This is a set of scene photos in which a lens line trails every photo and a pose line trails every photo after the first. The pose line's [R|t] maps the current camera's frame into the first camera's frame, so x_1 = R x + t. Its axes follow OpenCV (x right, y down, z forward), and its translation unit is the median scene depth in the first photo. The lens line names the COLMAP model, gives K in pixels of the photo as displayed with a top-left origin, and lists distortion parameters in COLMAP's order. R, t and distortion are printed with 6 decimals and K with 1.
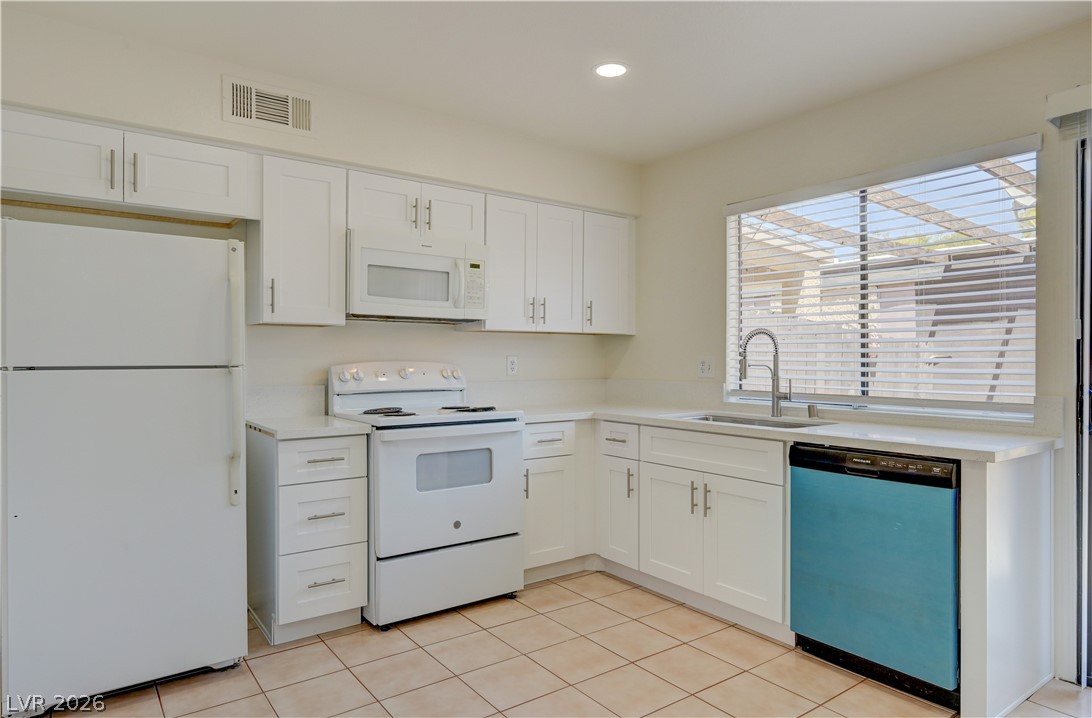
lens RADIAL K [[636.7, 0, 514.5], [0, 636.7, 359.8], [0, 0, 1]] dist [-0.005223, 0.001262]
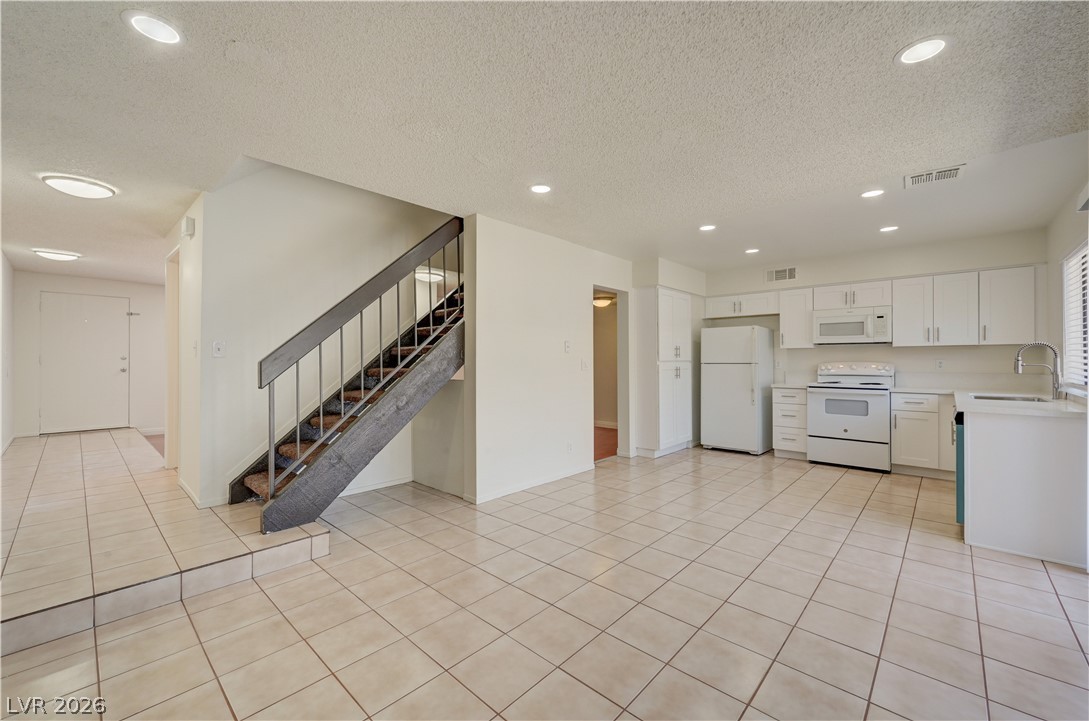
lens RADIAL K [[432.7, 0, 535.0], [0, 432.7, 360.8], [0, 0, 1]] dist [-0.000580, -0.000115]
pose [[0.159078, -0.002080, -0.987264, 1.247393], [-0.000741, 0.999997, -0.002227, 0.002408], [0.987266, 0.001086, 0.159076, -0.380606]]
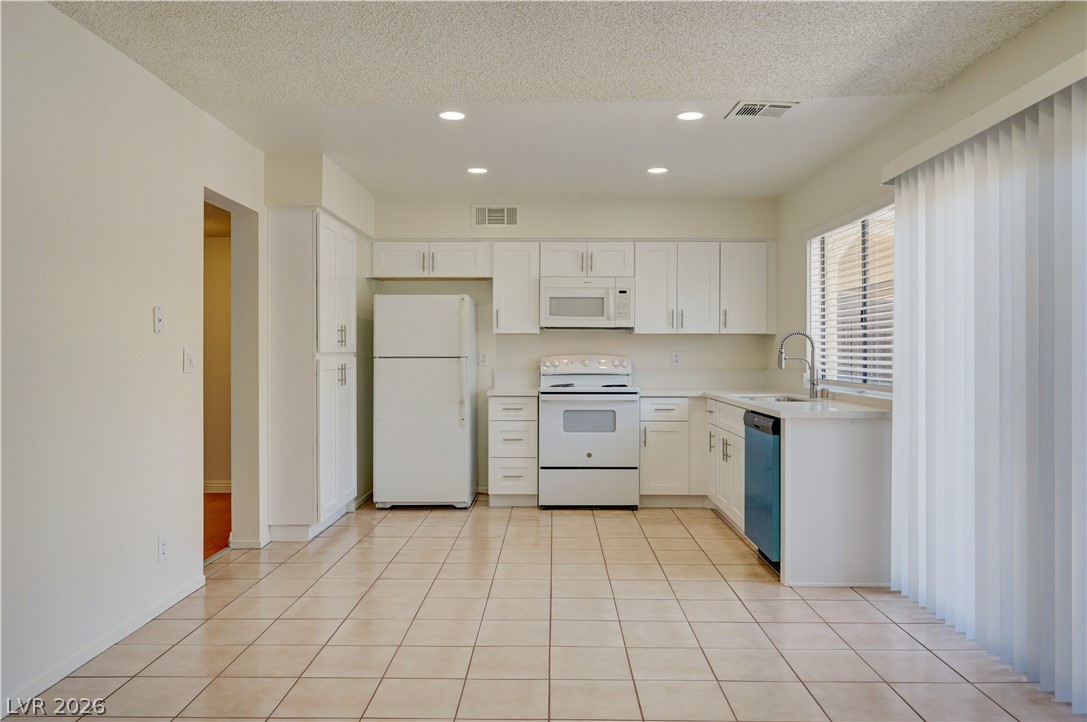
lens RADIAL K [[765.6, 0, 532.0], [0, 765.6, 357.6], [0, 0, 1]] dist [-0.000877, -0.001160]
pose [[0.785226, 0.003248, -0.619201, 0.951555], [-0.001278, 0.999993, 0.003625, 0.001964], [0.619208, -0.002055, 0.785224, -0.594371]]
